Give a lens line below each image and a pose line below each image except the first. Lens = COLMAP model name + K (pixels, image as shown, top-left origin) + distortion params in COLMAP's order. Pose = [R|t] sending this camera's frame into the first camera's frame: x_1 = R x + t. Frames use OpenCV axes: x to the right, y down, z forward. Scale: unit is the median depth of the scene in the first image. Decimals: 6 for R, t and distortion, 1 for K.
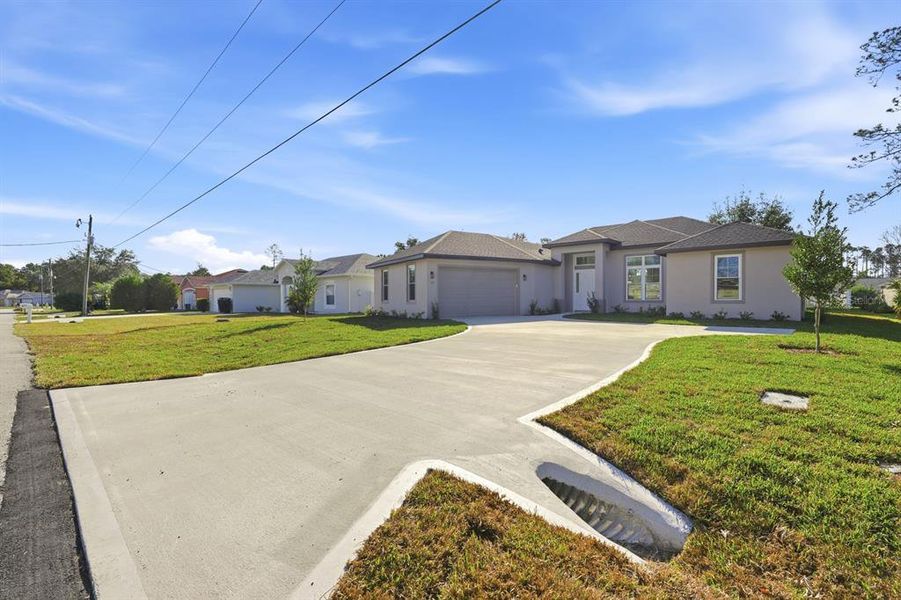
lens RADIAL K [[400.6, 0, 449.9], [0, 400.6, 303.0], [0, 0, 1]] dist [-0.010809, 0.003209]
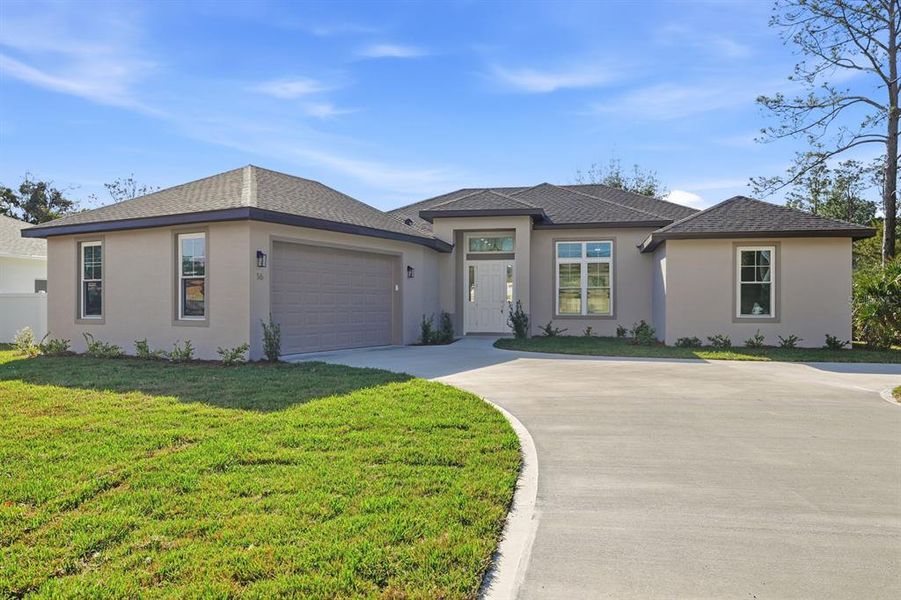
lens RADIAL K [[655.0, 0, 445.6], [0, 655.0, 304.6], [0, 0, 1]] dist [0.006494, -0.002317]
pose [[0.865473, 0.006295, 0.500917, -0.189698], [0.000483, 0.999910, -0.013400, -0.009675], [-0.500956, 0.011839, 0.865392, 0.241969]]
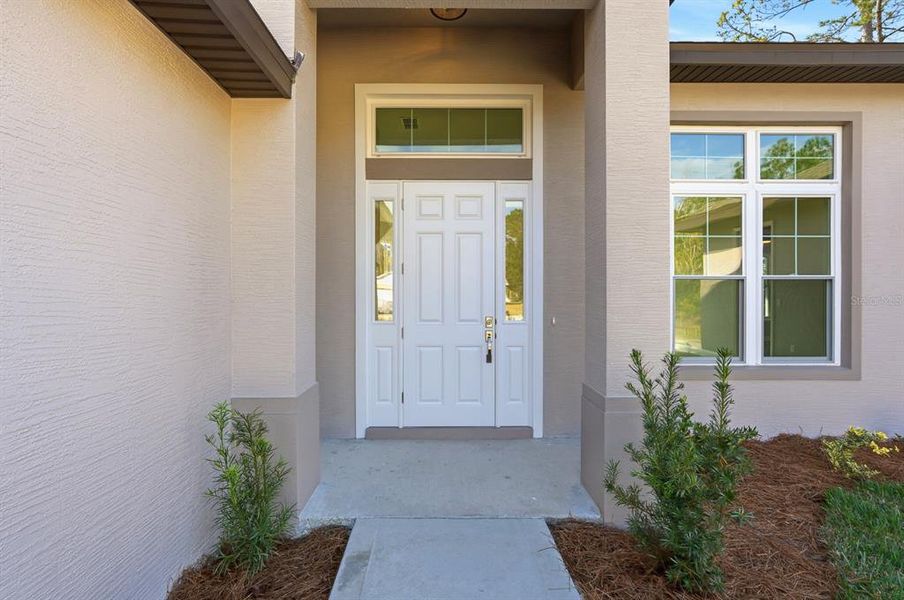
lens RADIAL K [[401.9, 0, 454.8], [0, 401.9, 302.8], [0, 0, 1]] dist [-0.010809, 0.003209]
pose [[0.717243, -0.002295, 0.696819, 0.246984], [0.010182, 0.999922, -0.007187, -0.035594], [-0.696749, 0.012250, 0.717211, 0.943292]]
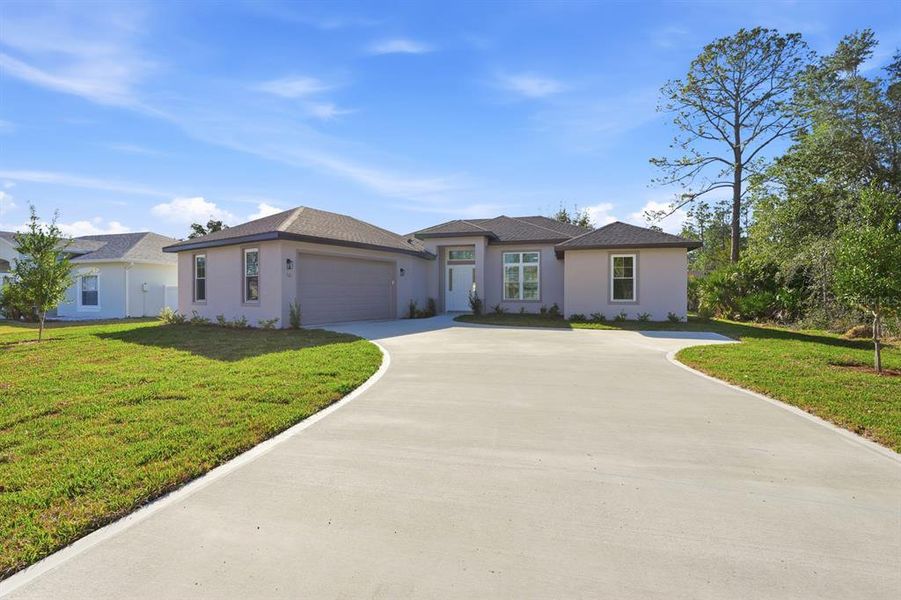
lens RADIAL K [[400.6, 0, 446.2], [0, 400.6, 296.6], [0, 0, 1]] dist [-0.010809, 0.003209]
pose [[0.898812, 0.002119, 0.438329, -0.086383], [0.000398, 0.999984, -0.005651, -0.008969], [-0.438334, 0.005253, 0.898797, 0.224111]]
